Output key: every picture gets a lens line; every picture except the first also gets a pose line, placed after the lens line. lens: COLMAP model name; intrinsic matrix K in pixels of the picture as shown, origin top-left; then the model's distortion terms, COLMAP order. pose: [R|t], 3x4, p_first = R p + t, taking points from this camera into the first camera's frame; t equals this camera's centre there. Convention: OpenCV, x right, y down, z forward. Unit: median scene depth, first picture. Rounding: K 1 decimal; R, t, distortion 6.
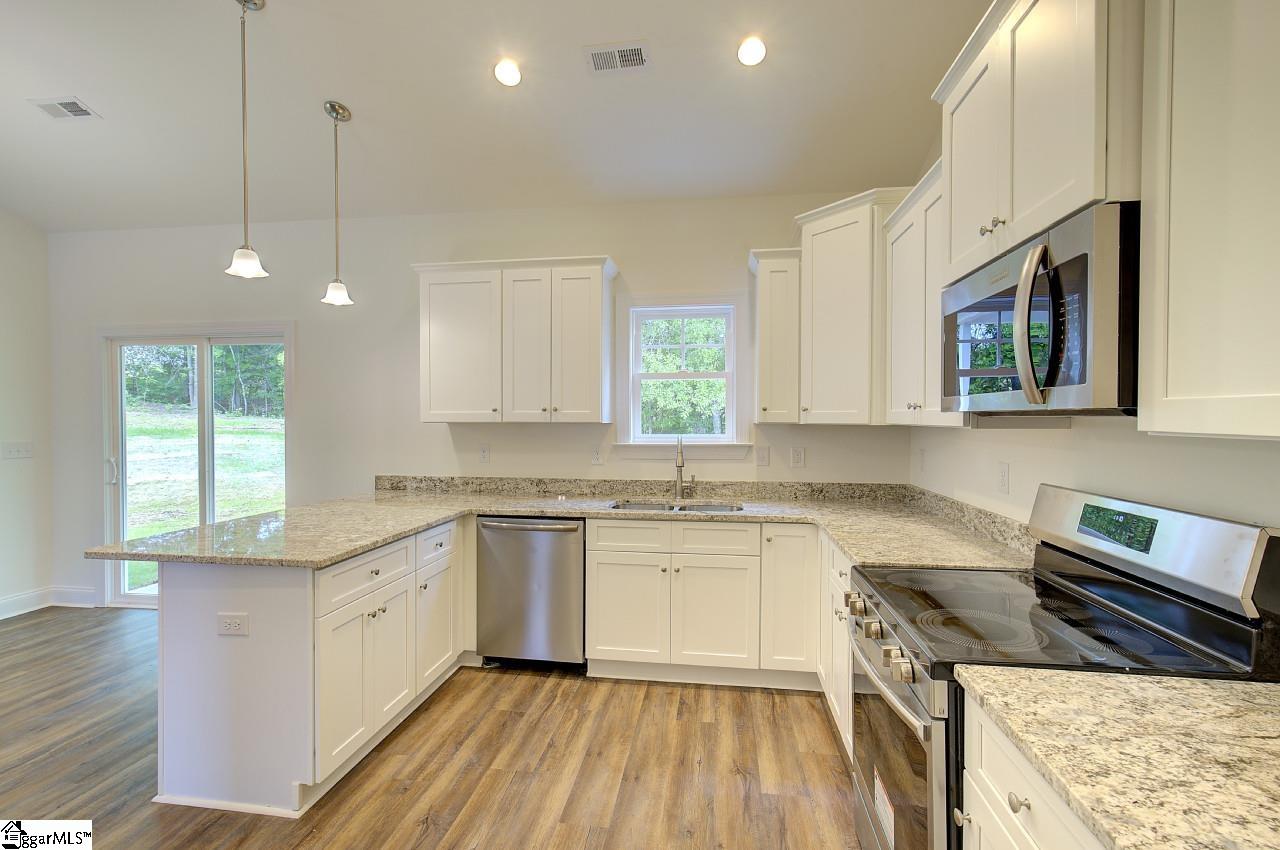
lens RADIAL K [[550.2, 0, 645.9], [0, 550.2, 426.7], [0, 0, 1]] dist [0.001161, 0.000528]
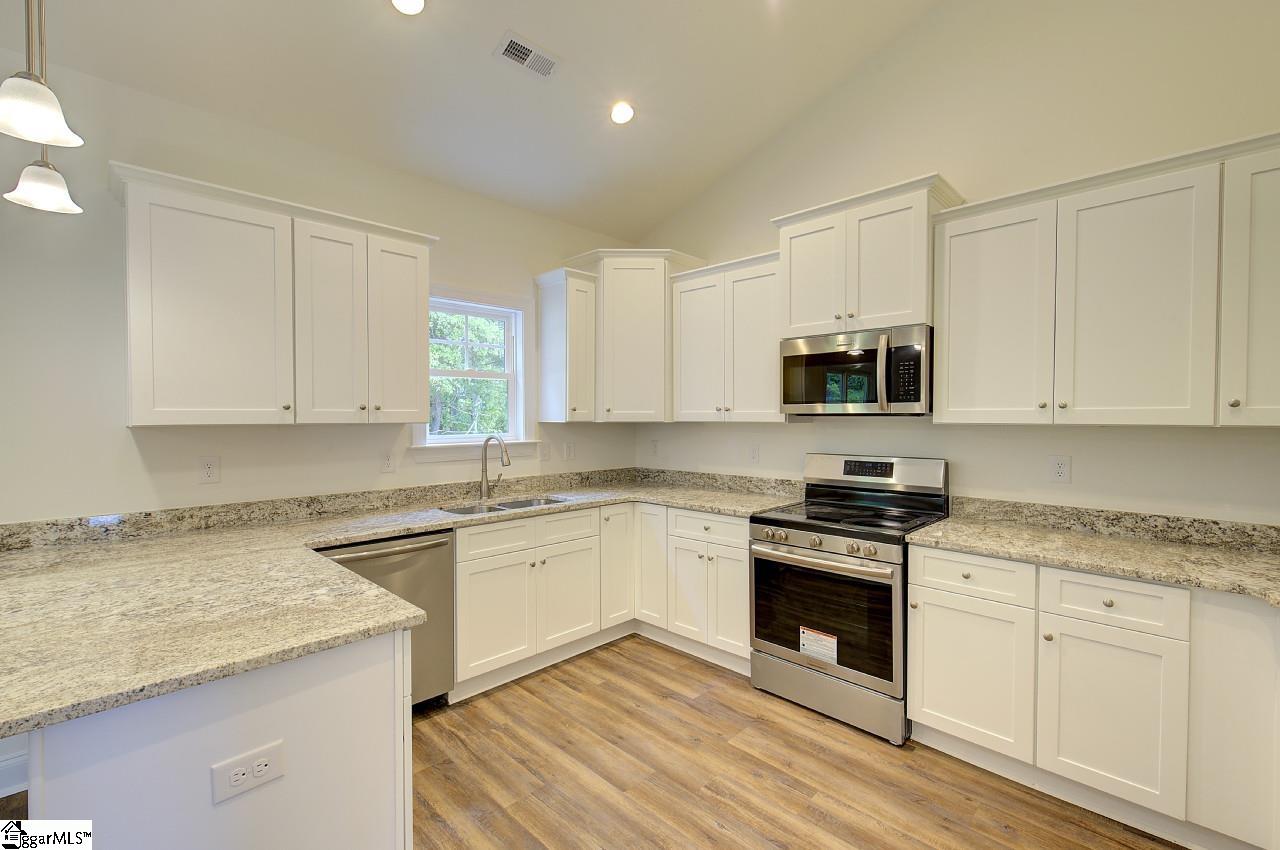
lens RADIAL K [[550.2, 0, 645.9], [0, 550.2, 426.7], [0, 0, 1]] dist [0.001161, 0.000528]
pose [[0.597984, -0.016772, 0.801333, -0.573507], [0.014189, 0.999846, 0.010339, -0.005239], [-0.801383, 0.005187, 0.598130, 0.184151]]
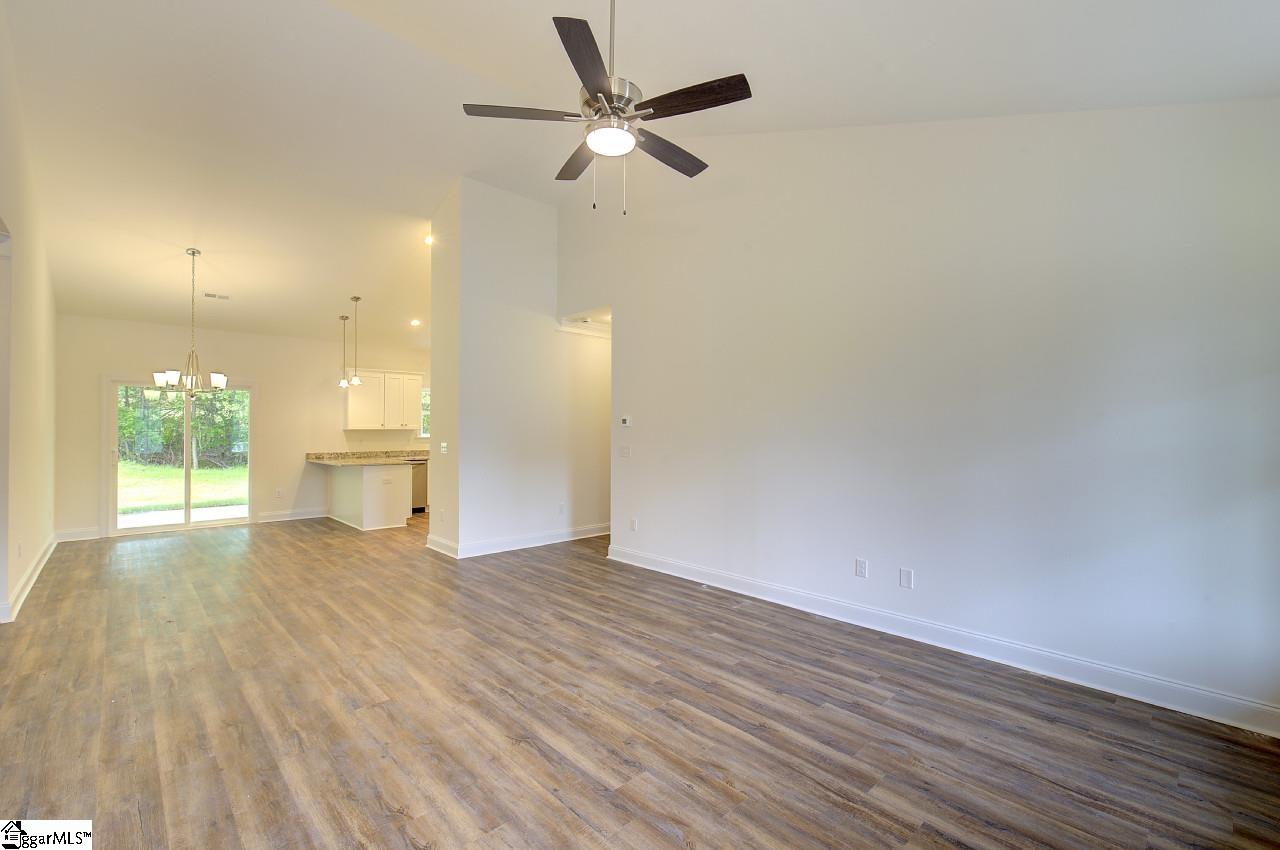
lens RADIAL K [[550.2, 0, 645.9], [0, 550.2, 426.7], [0, 0, 1]] dist [0.001161, 0.000528]
pose [[0.622965, 0.004814, 0.782235, -1.587268], [0.009051, 0.999870, -0.013362, 0.026823], [-0.782197, 0.015404, 0.622840, -1.706885]]
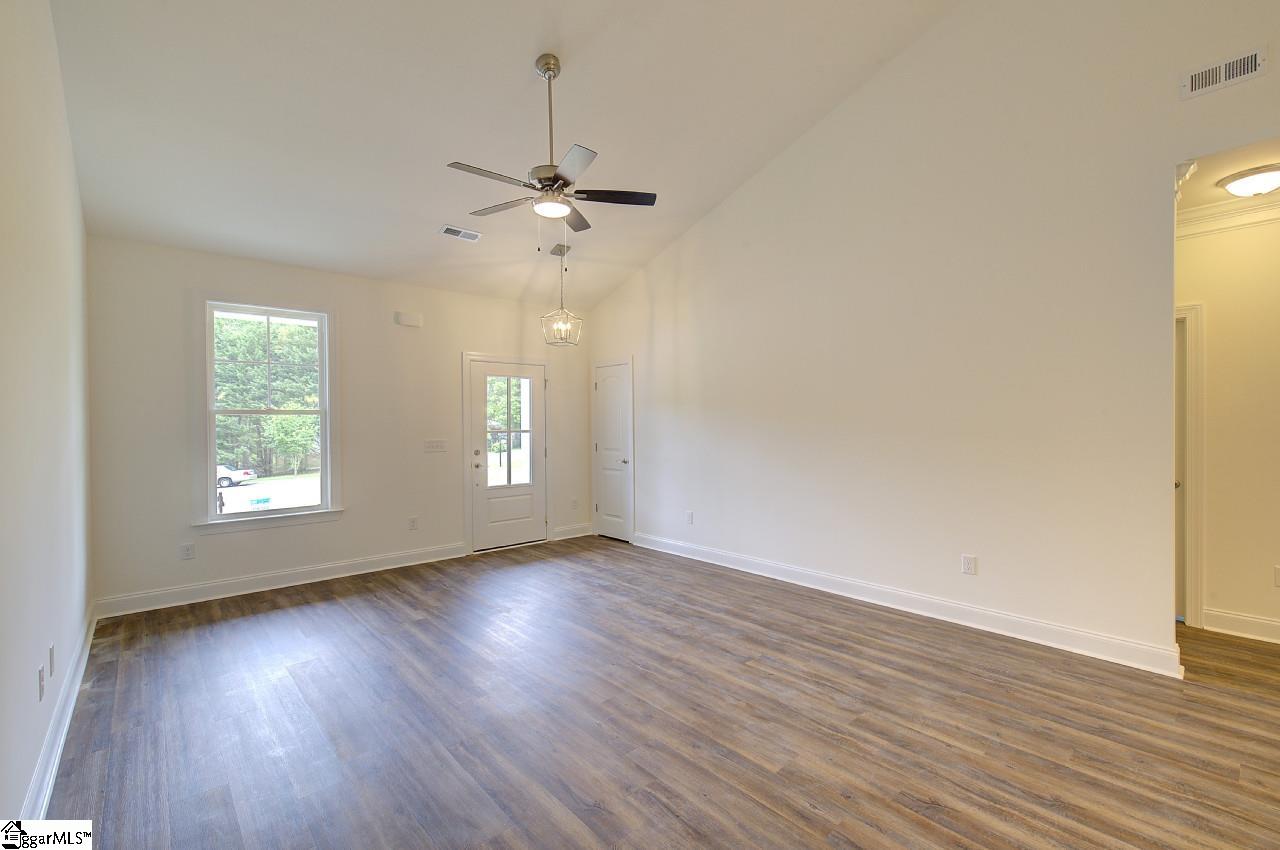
lens RADIAL K [[554.3, 0, 644.4], [0, 554.3, 426.8], [0, 0, 1]] dist [-0.000241, 0.000248]
pose [[-0.649860, 0.009290, -0.759997, -0.312675], [-0.004740, 0.999856, 0.016275, 0.010614], [0.760039, 0.014179, -0.649722, -0.356980]]
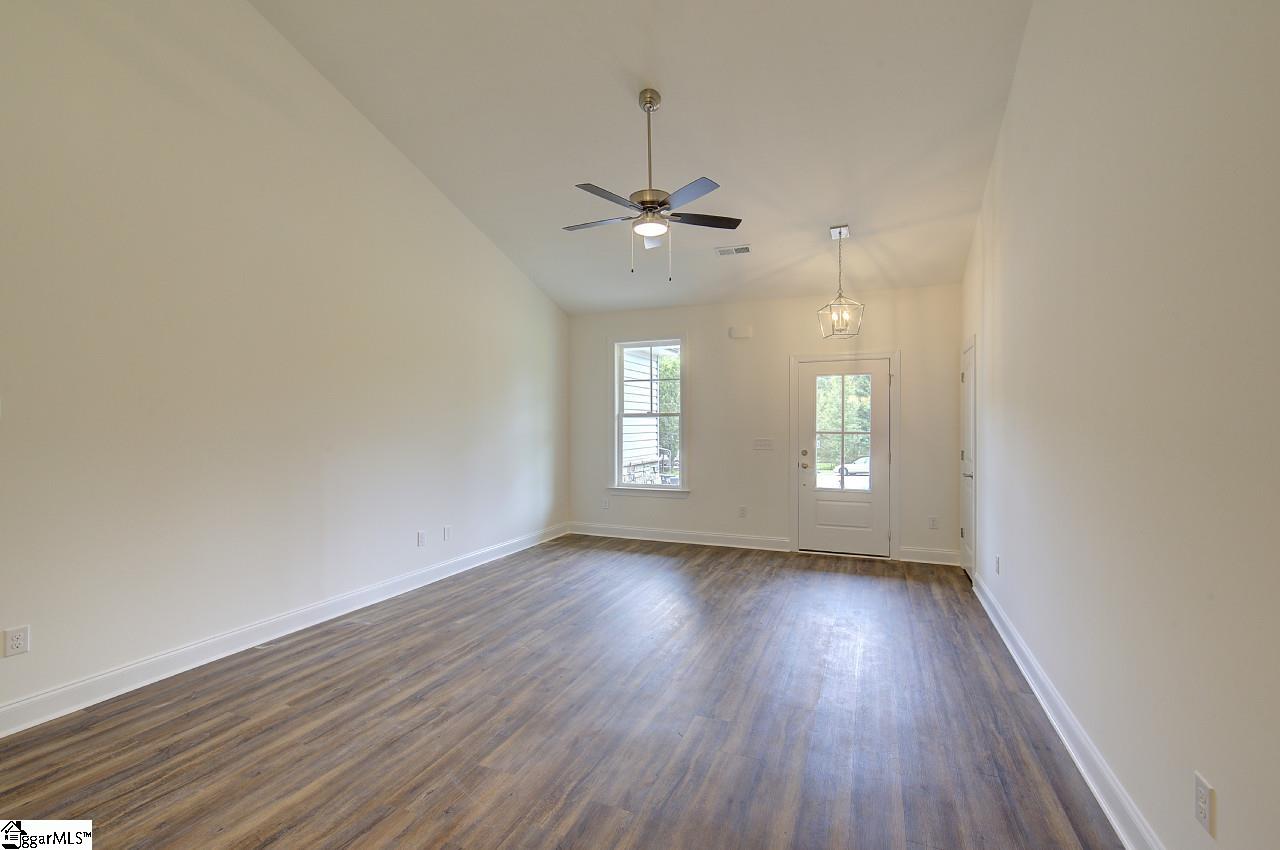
lens RADIAL K [[550.2, 0, 645.9], [0, 550.2, 426.7], [0, 0, 1]] dist [0.001161, 0.000528]
pose [[-0.967521, -0.000399, 0.252791, -1.290718], [0.004595, 0.999806, 0.019163, 0.003251], [-0.252750, 0.019703, -0.967331, -0.062412]]
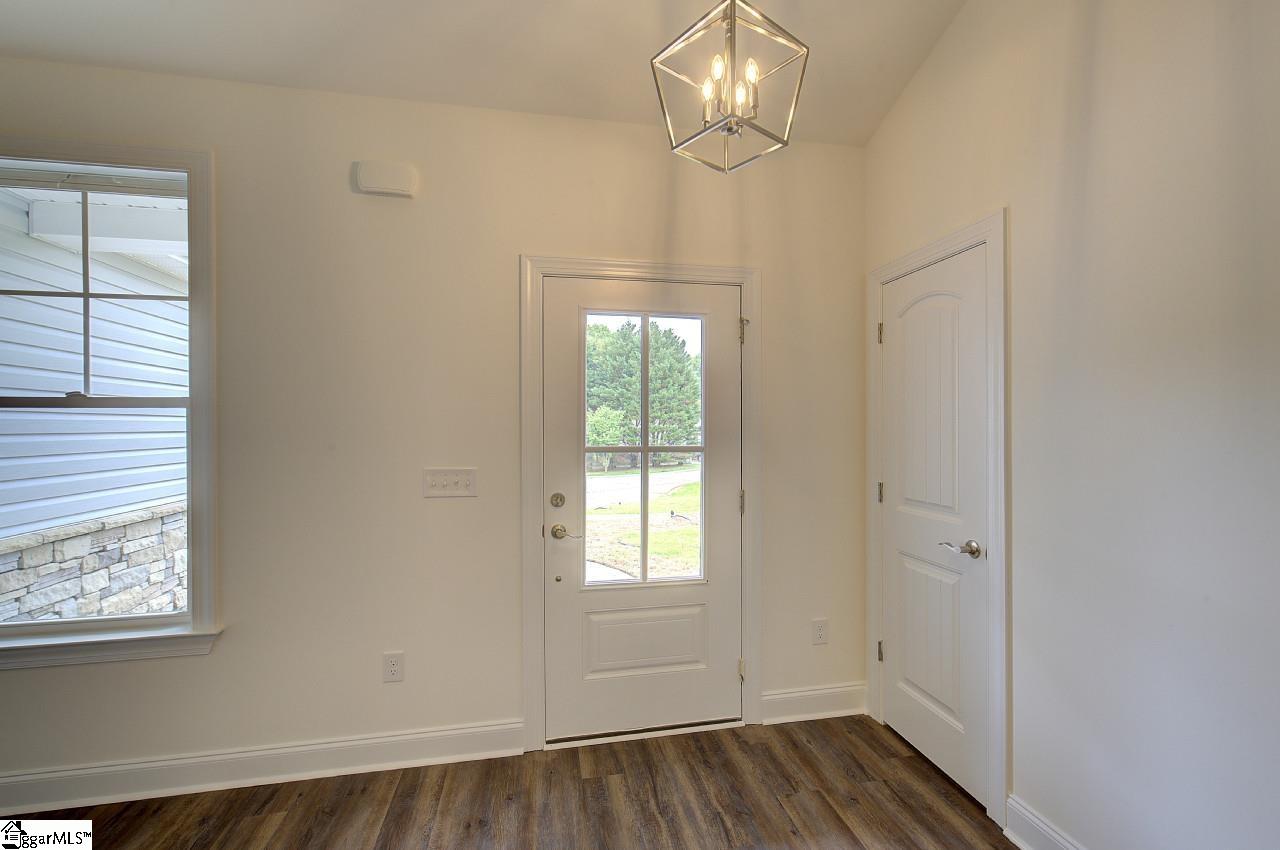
lens RADIAL K [[555.4, 0, 648.1], [0, 555.4, 427.0], [0, 0, 1]] dist [-0.000323, -0.000213]
pose [[-0.942527, 0.003676, -0.334109, -1.203836], [-0.001227, 0.999895, 0.014462, 0.018397], [0.334127, 0.014041, -0.942423, -1.214975]]
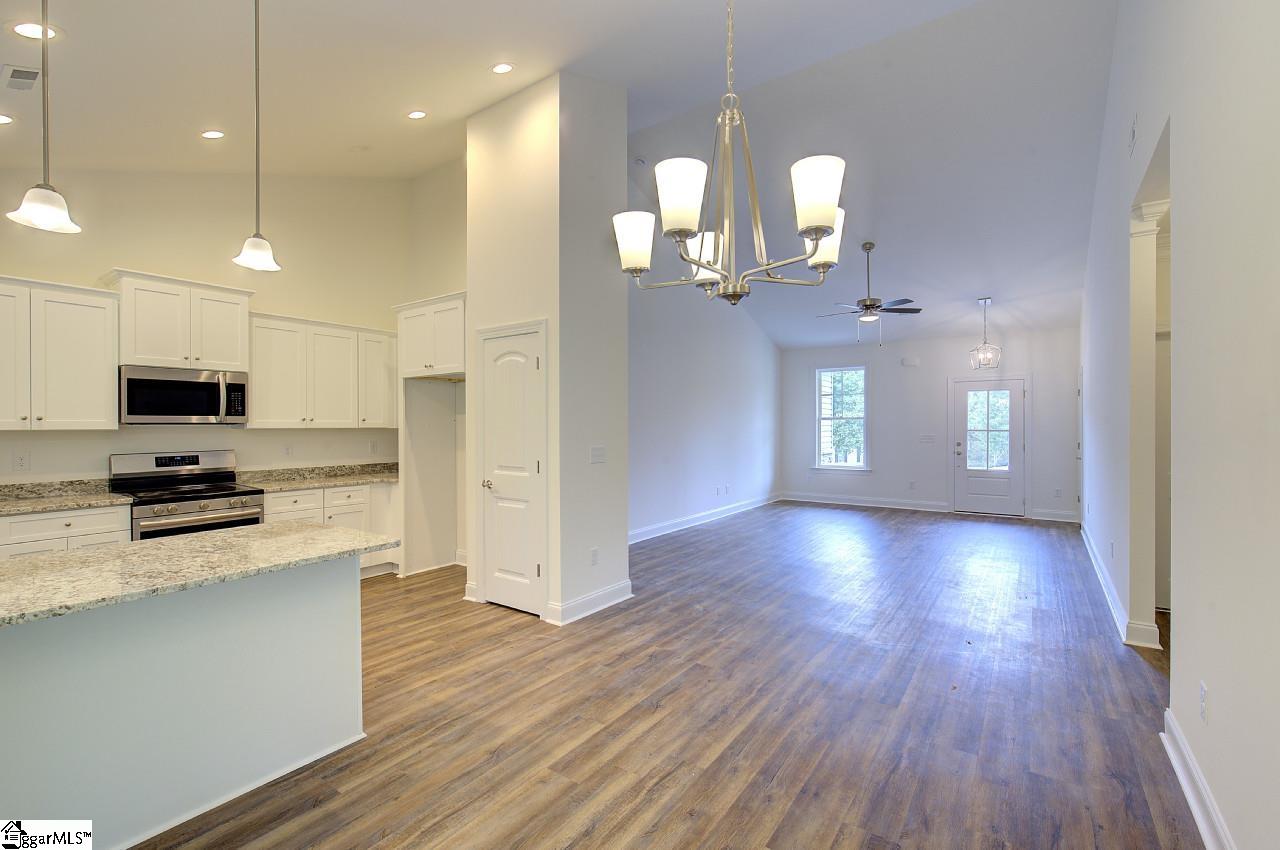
lens RADIAL K [[555.4, 0, 648.1], [0, 555.4, 427.0], [0, 0, 1]] dist [-0.000323, -0.000213]
pose [[-0.889416, -0.001439, 0.457096, -1.229396], [0.008031, 0.999791, 0.018775, -0.018124], [-0.457027, 0.020370, -0.889219, 1.095015]]
